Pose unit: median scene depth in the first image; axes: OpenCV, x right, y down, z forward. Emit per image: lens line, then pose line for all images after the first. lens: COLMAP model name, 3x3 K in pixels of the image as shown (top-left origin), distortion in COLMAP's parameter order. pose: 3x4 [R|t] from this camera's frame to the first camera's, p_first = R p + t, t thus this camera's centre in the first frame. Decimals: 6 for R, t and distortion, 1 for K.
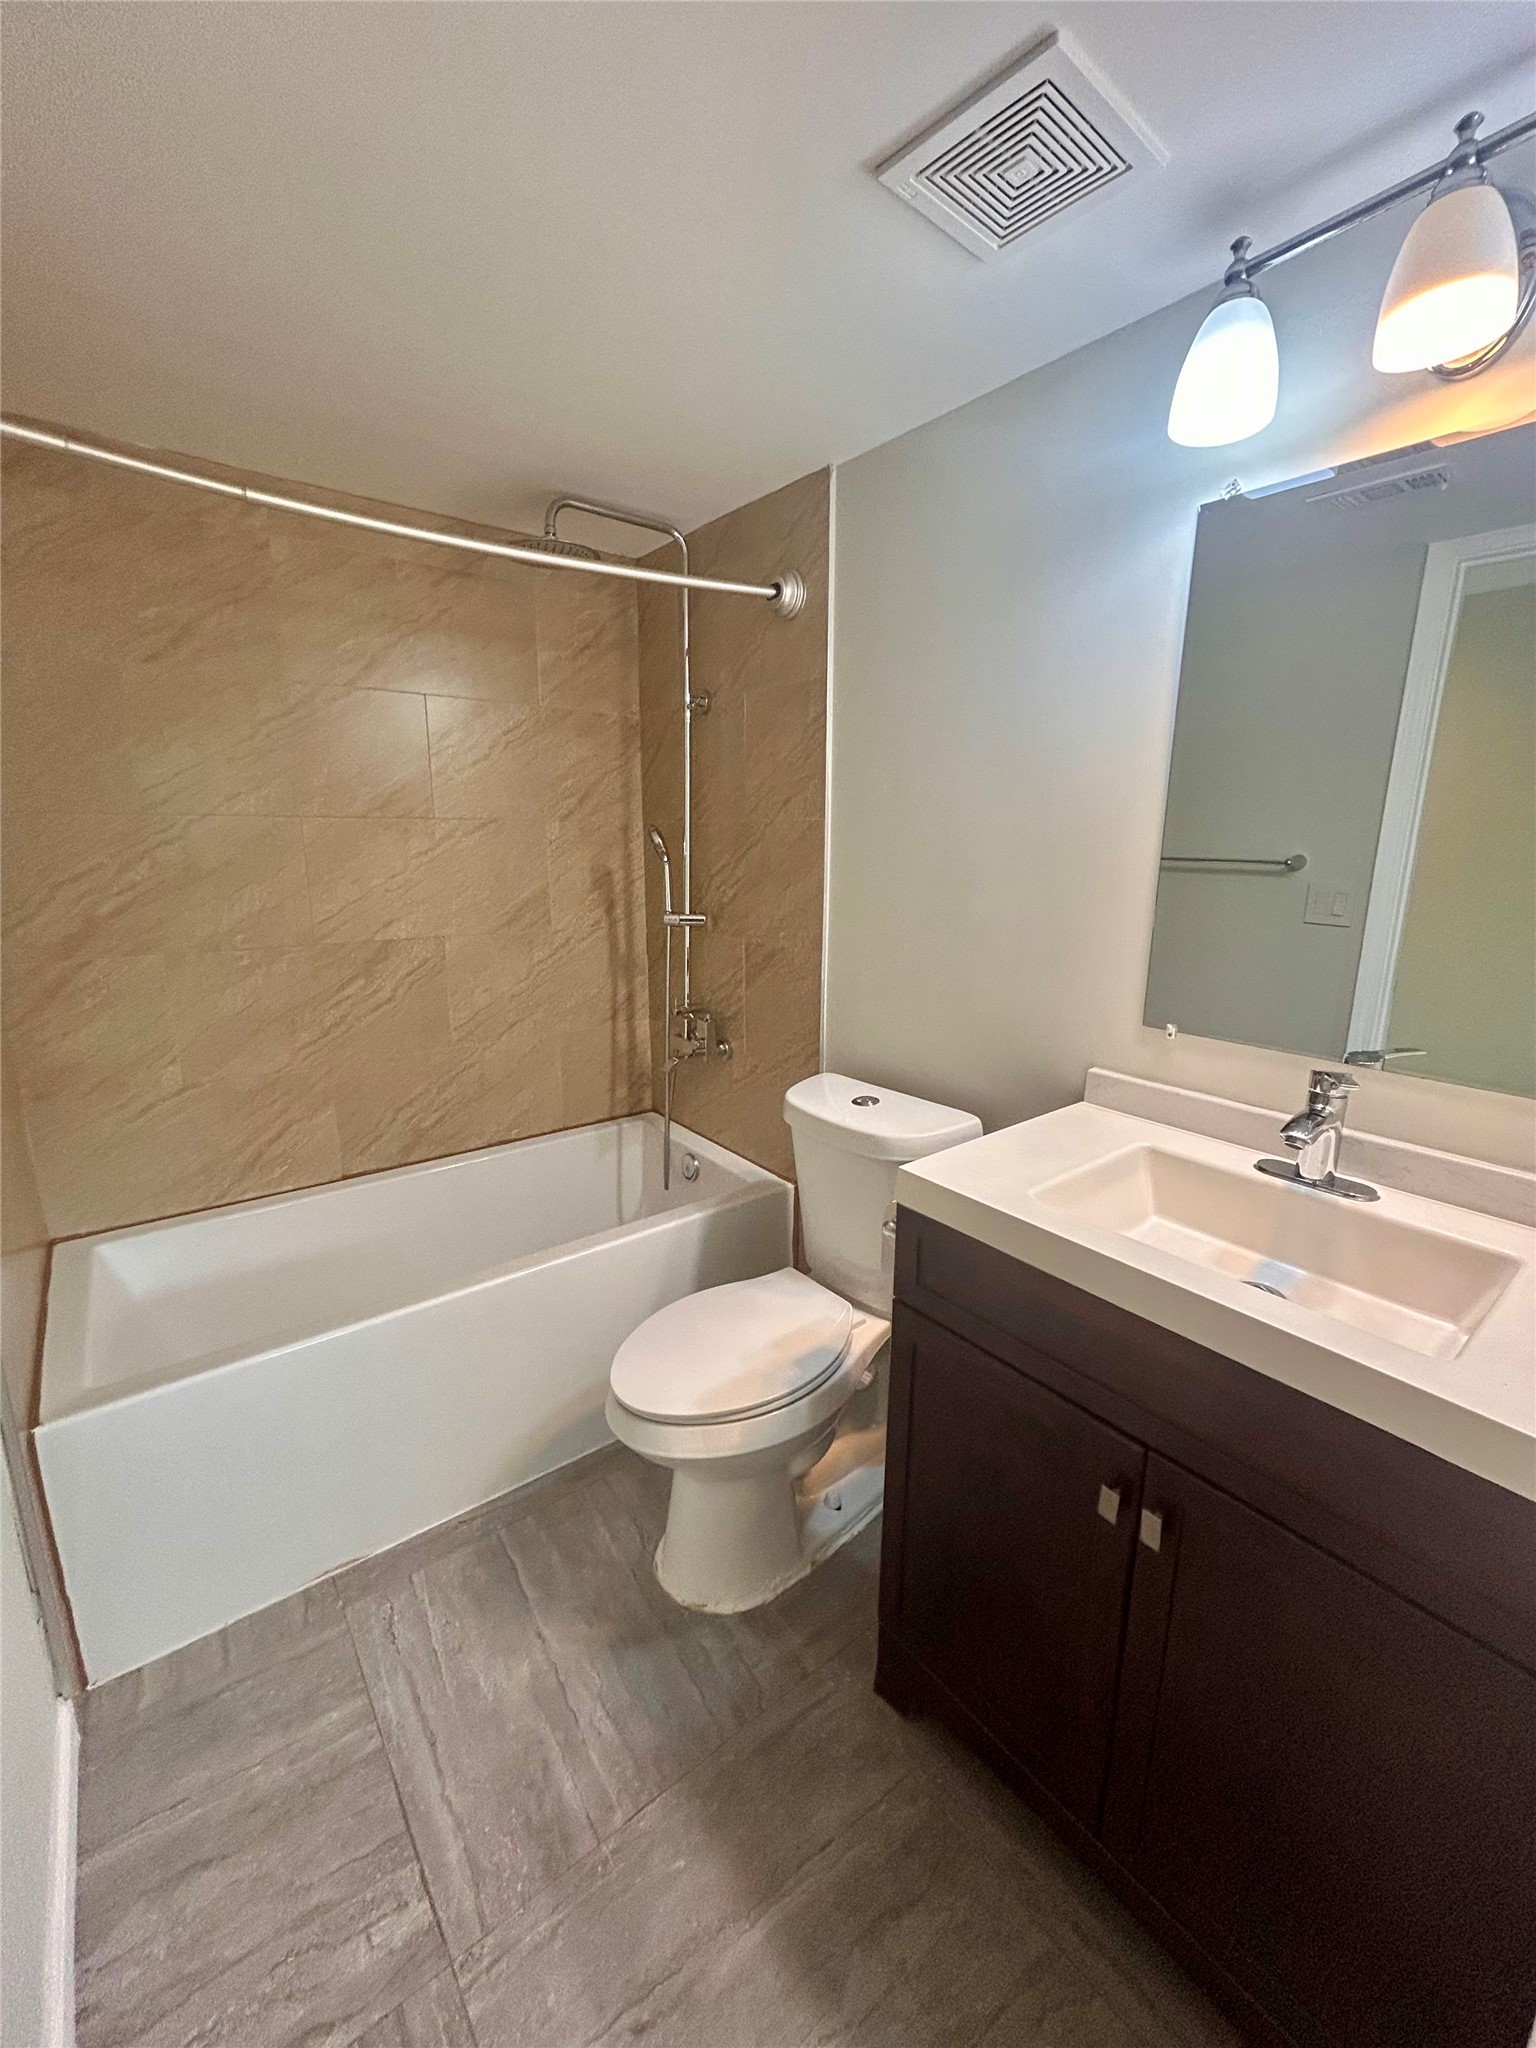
lens RADIAL K [[833.3, 0, 765.6], [0, 833.3, 1016.5], [0, 0, 1]] dist [-0.002920, 0.001606]
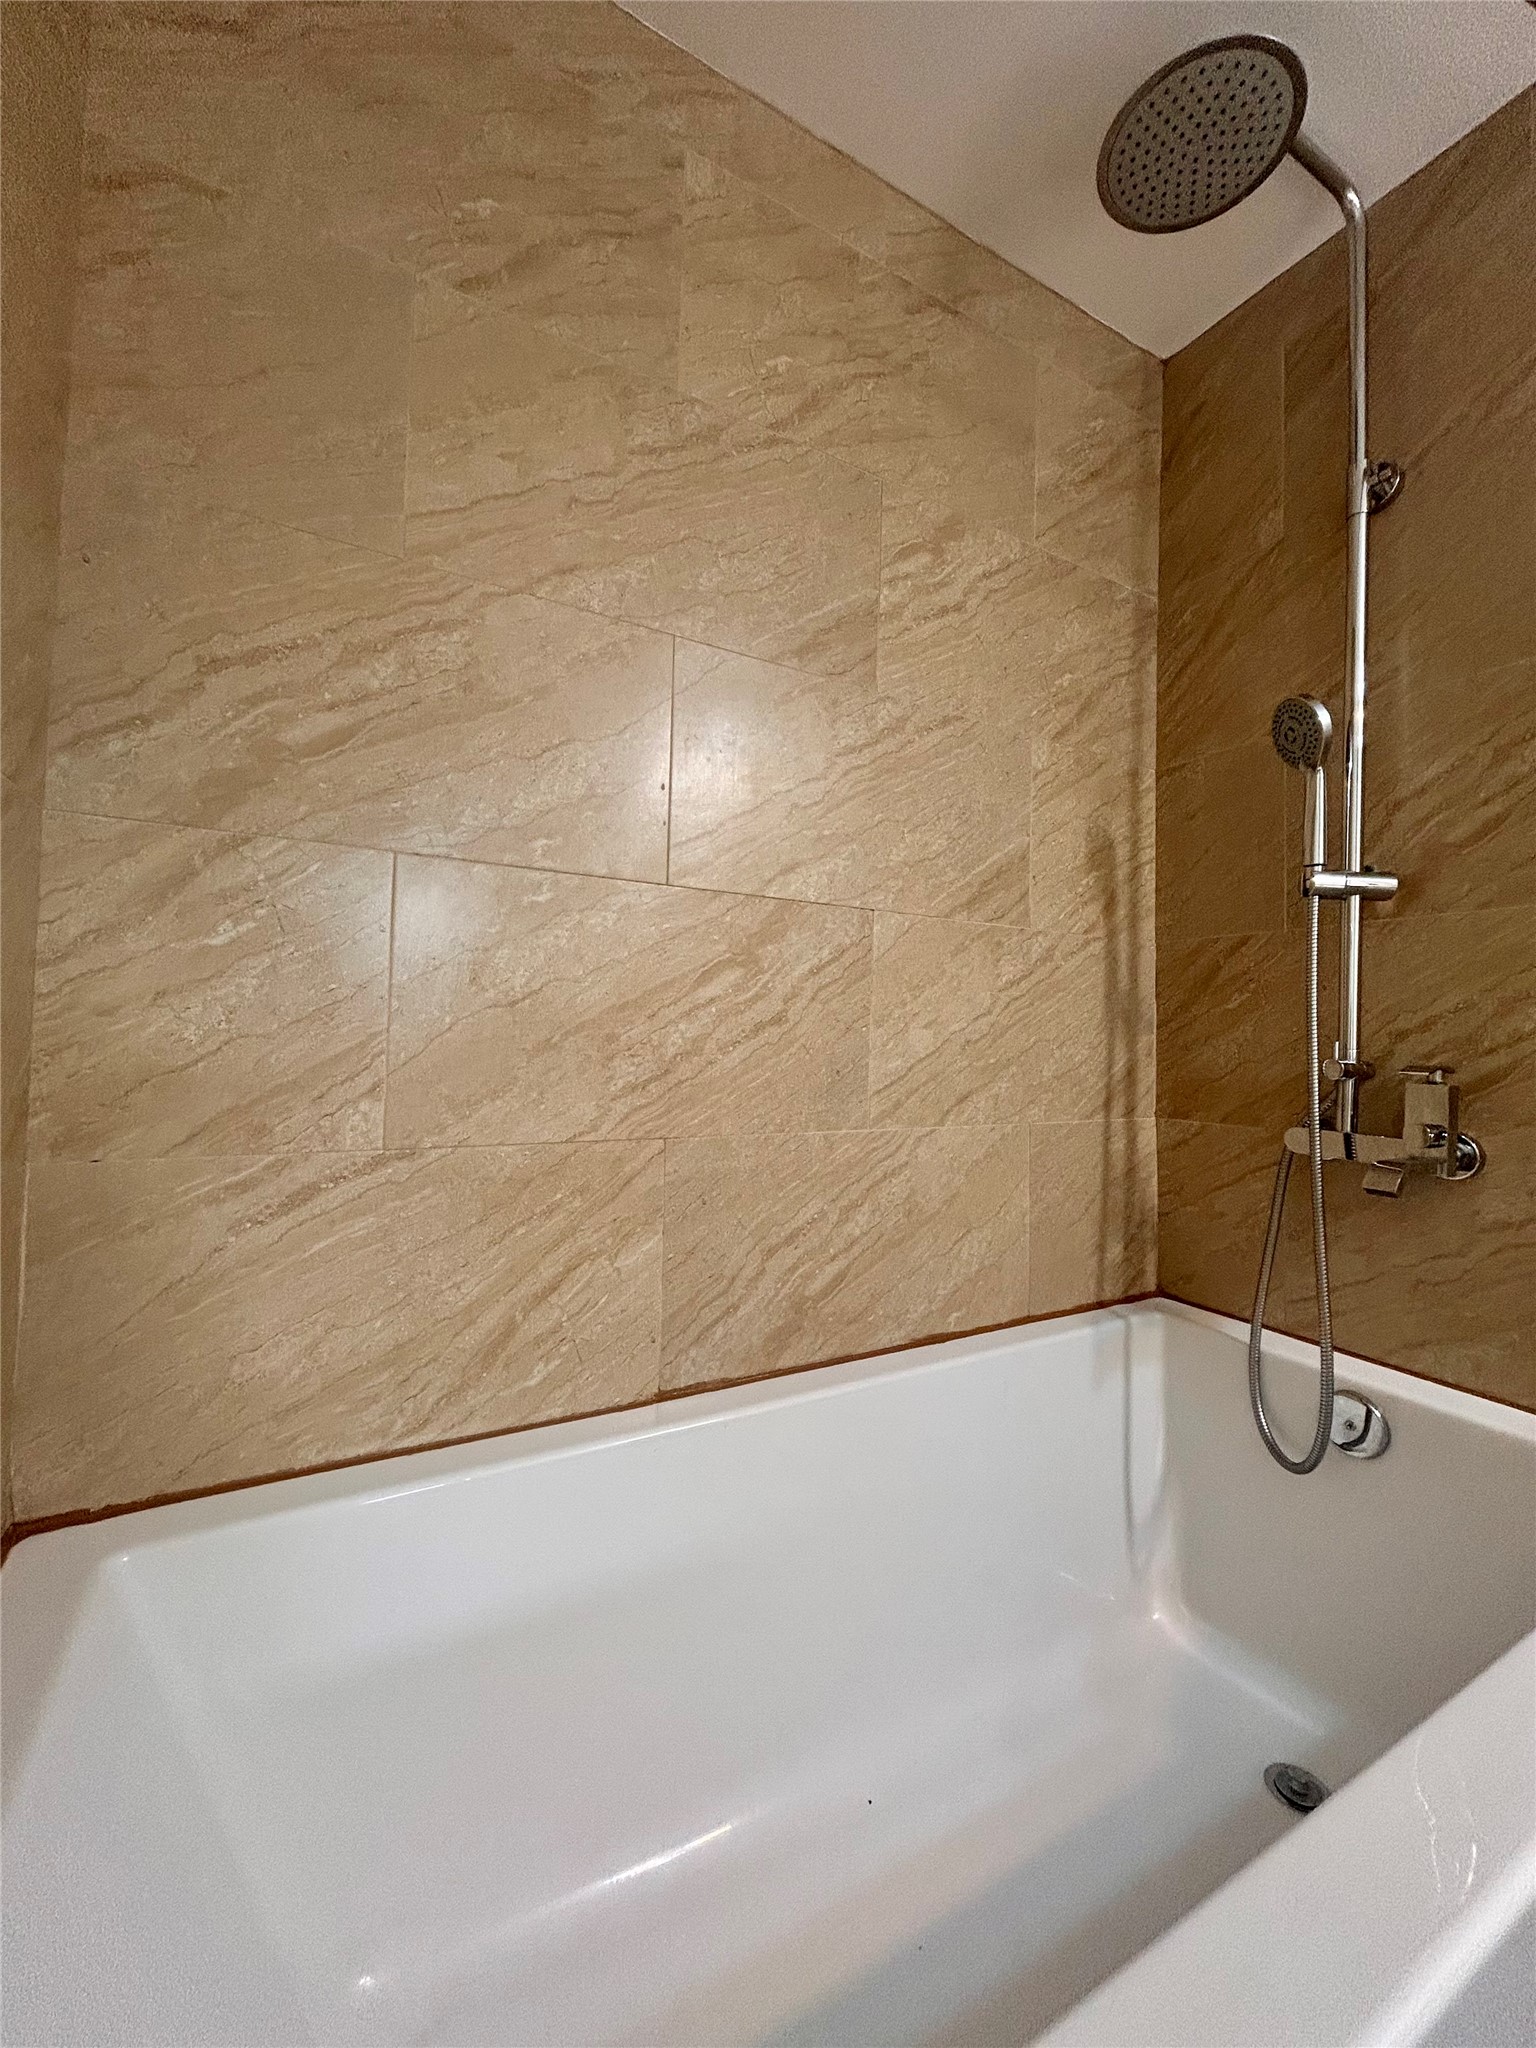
lens RADIAL K [[833.3, 0, 761.3], [0, 833.3, 1027.9], [0, 0, 1]] dist [-0.002920, 0.001606]
pose [[0.993763, 0.012446, -0.110813, -0.391772], [-0.039217, 0.969276, -0.242831, 0.103569], [0.104386, 0.245662, 0.963719, 0.501623]]
